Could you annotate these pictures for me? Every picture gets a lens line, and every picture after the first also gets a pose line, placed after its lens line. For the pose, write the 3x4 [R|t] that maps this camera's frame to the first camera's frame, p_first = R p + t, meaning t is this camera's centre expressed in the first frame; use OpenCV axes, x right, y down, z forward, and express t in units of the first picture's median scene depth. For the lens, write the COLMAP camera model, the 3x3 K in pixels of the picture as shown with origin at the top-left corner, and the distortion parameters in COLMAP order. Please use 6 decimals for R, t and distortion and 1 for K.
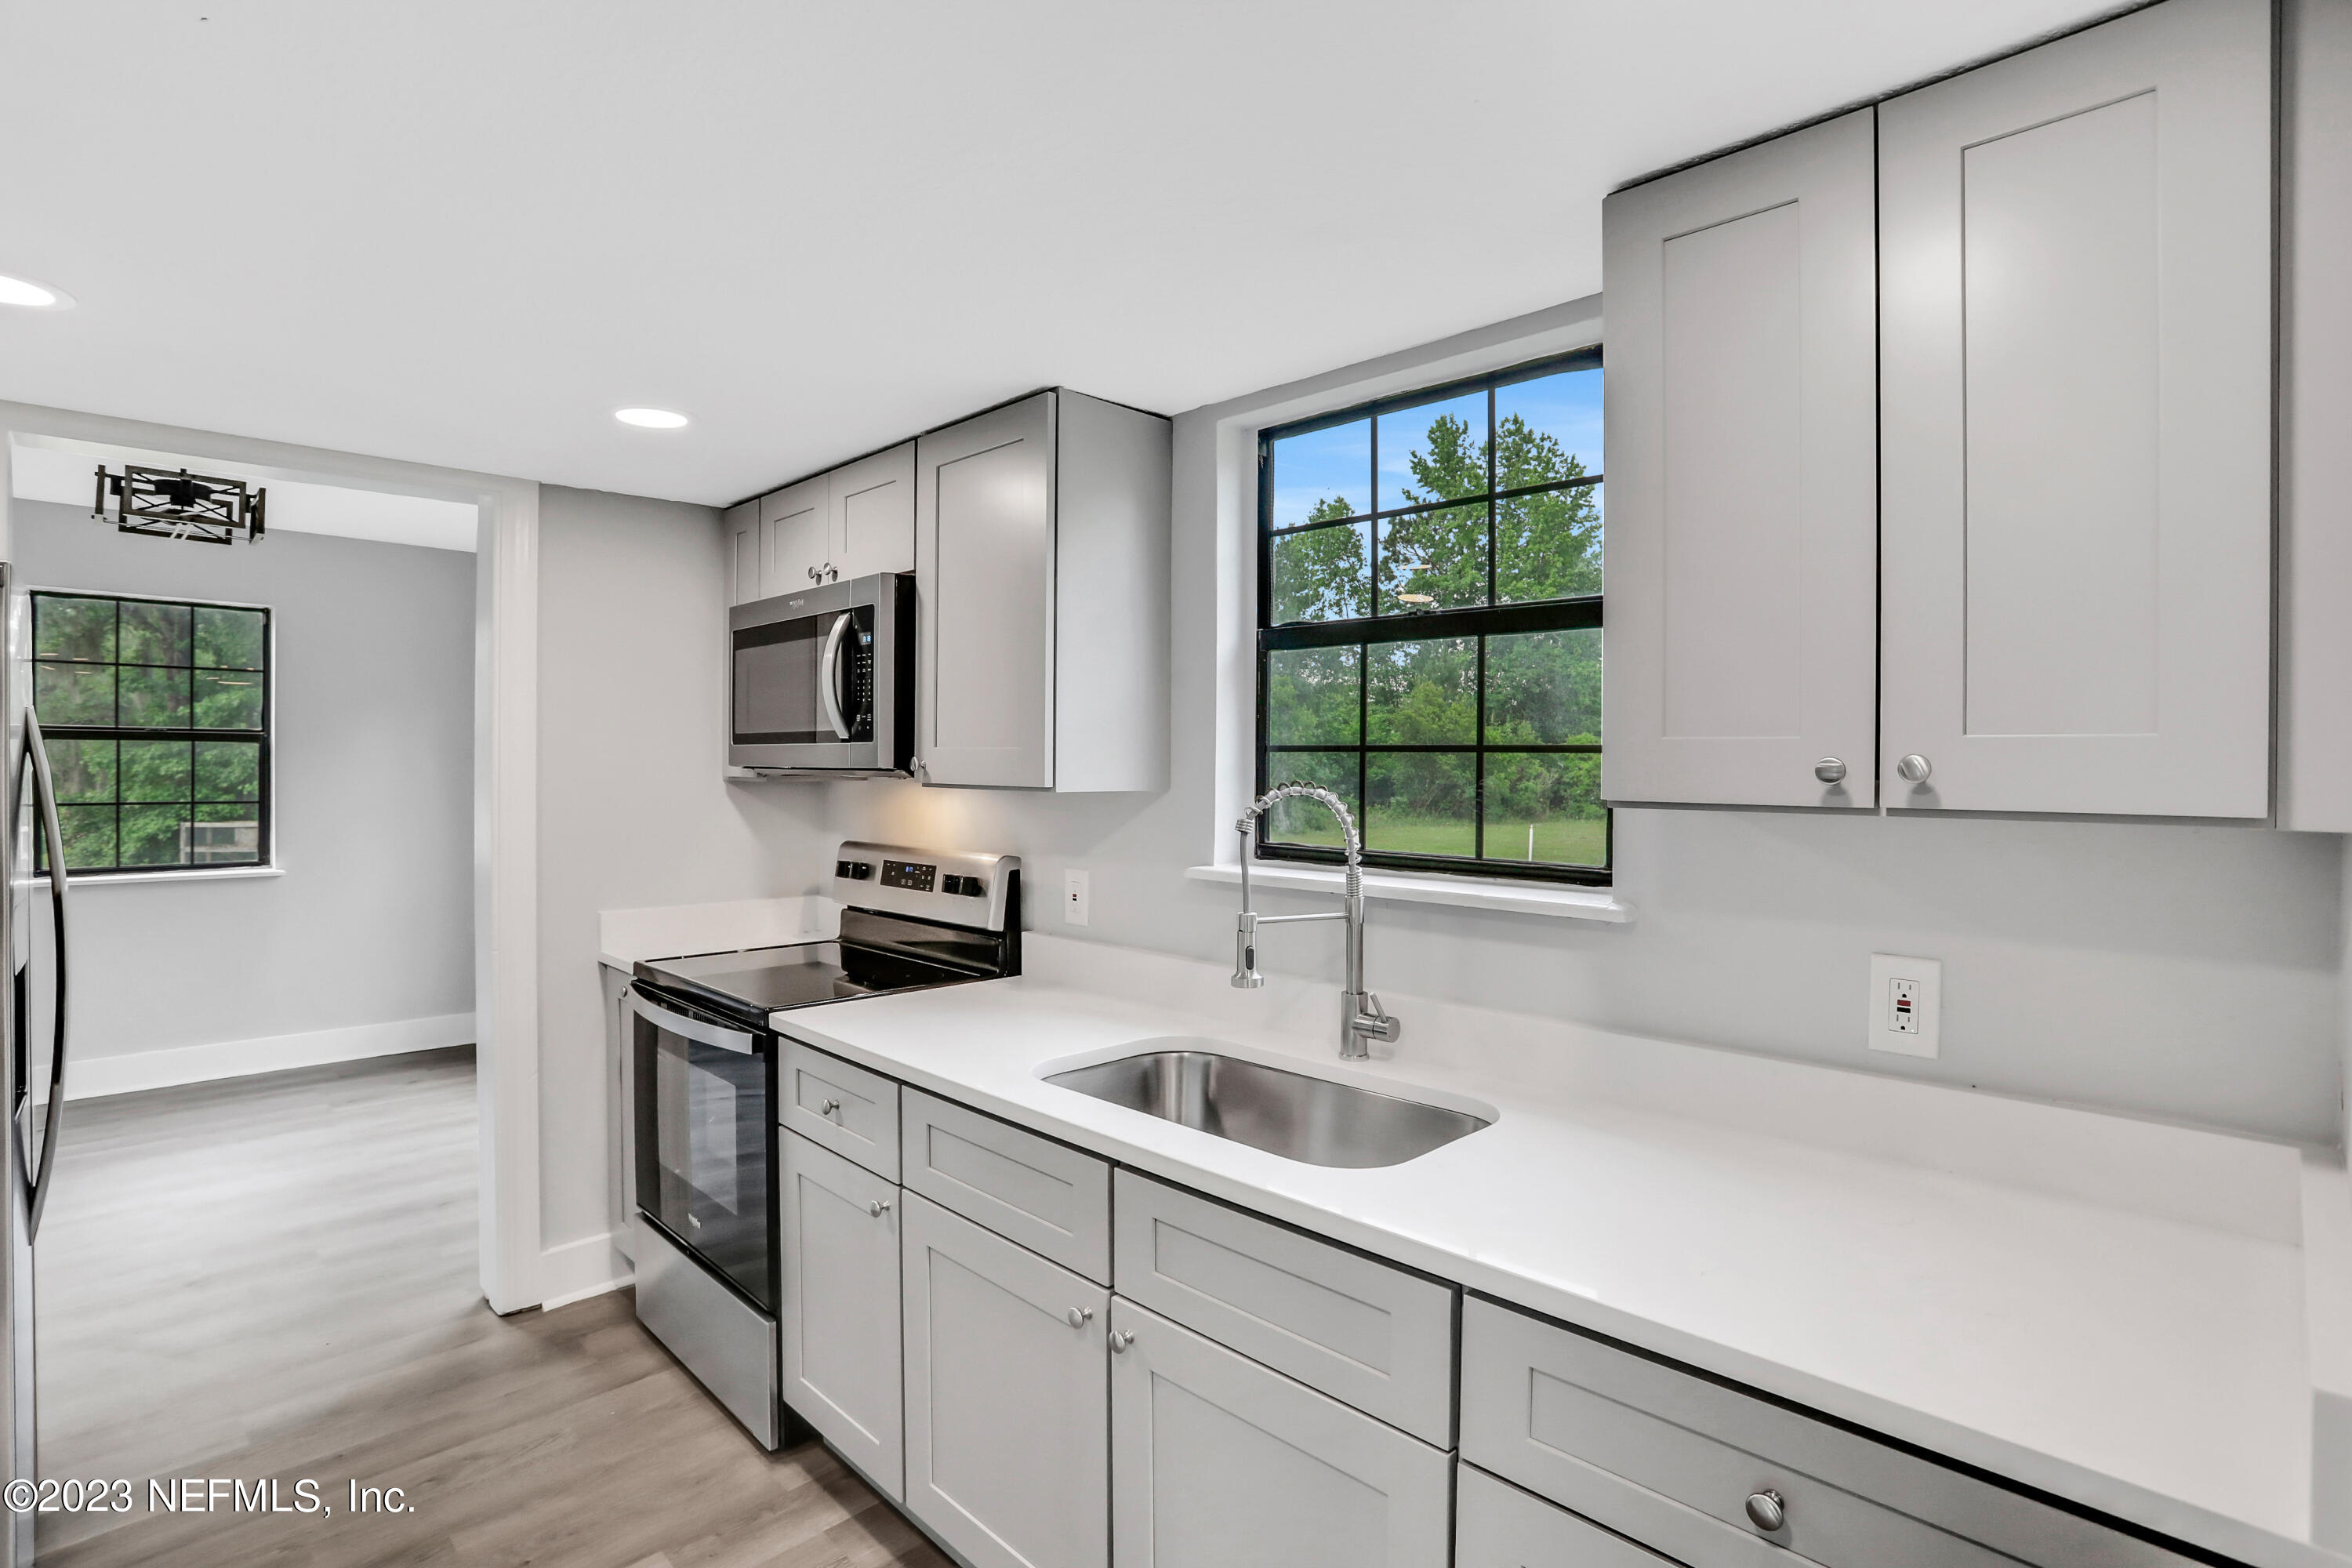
lens RADIAL K [[1151.7, 0, 1177.0], [0, 1151.7, 766.9], [0, 0, 1]] dist [-0.074175, 0.035235]
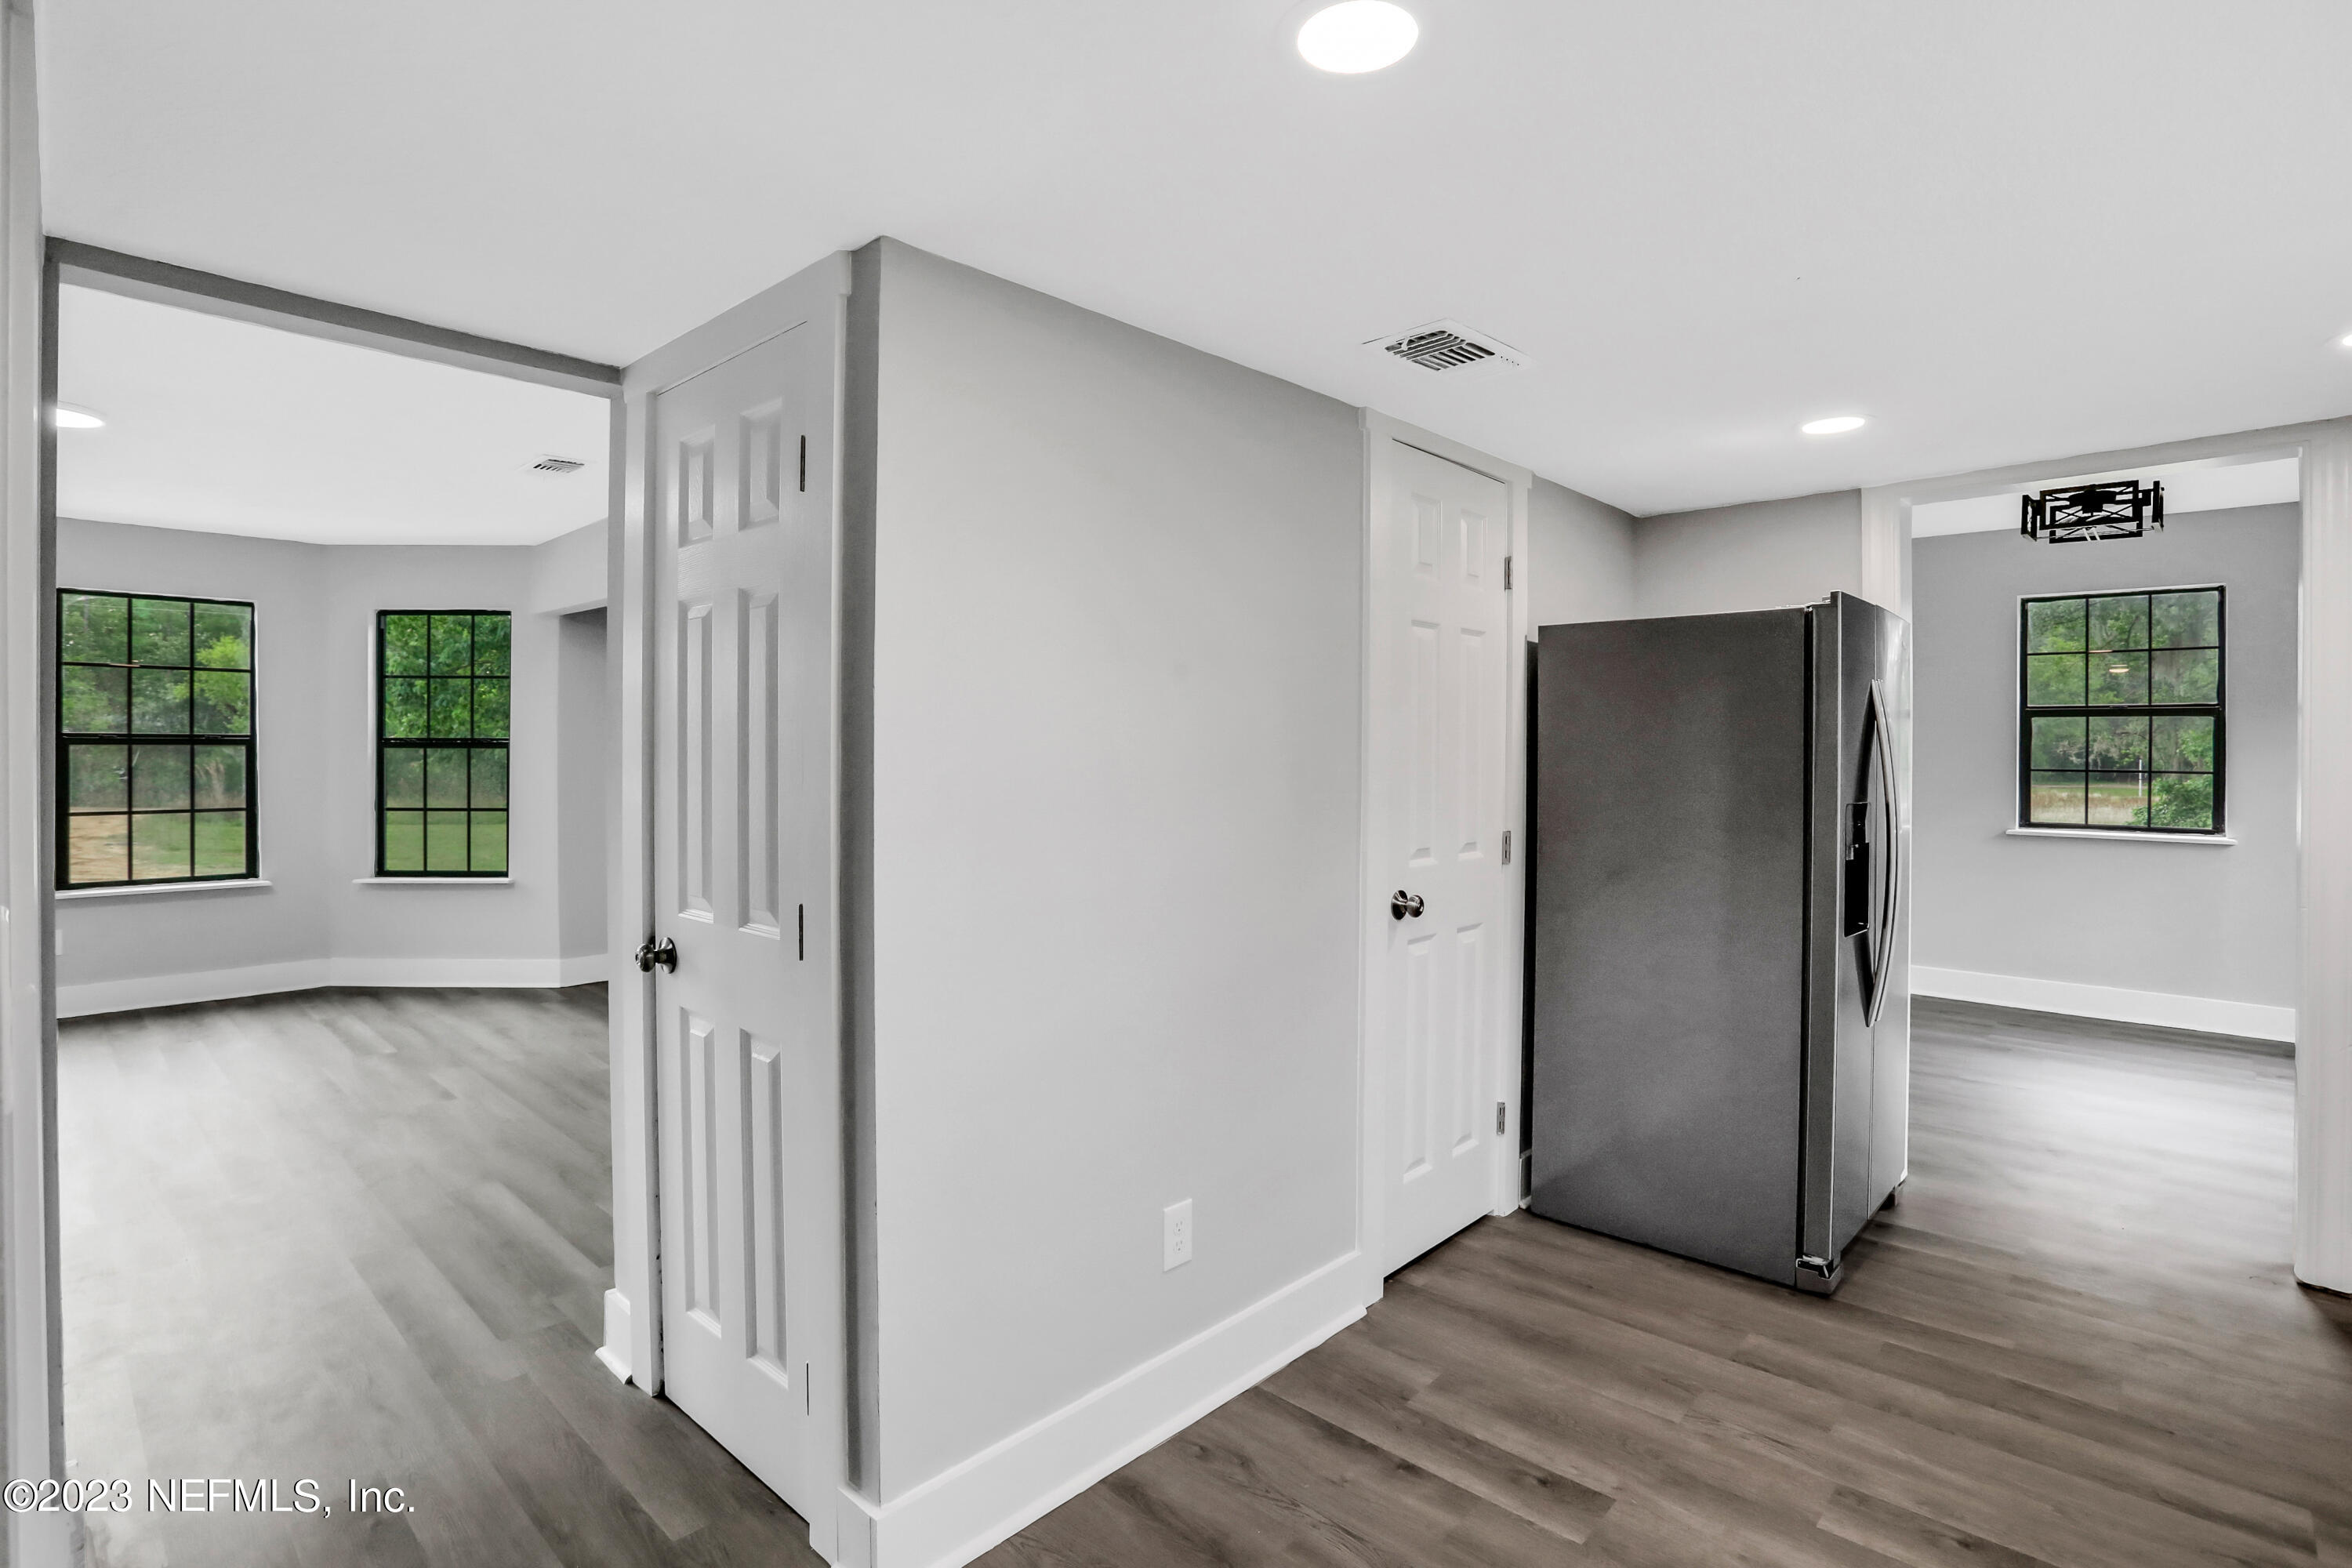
lens RADIAL K [[1114.9, 0, 1171.4], [0, 1114.9, 745.5], [0, 0, 1]] dist [-0.000196, 0.031587]
pose [[0.034290, 0.001878, -0.999410, 0.270107], [-0.018749, 0.999823, 0.001235, 0.029480], [0.999236, 0.018696, 0.034319, -0.018079]]
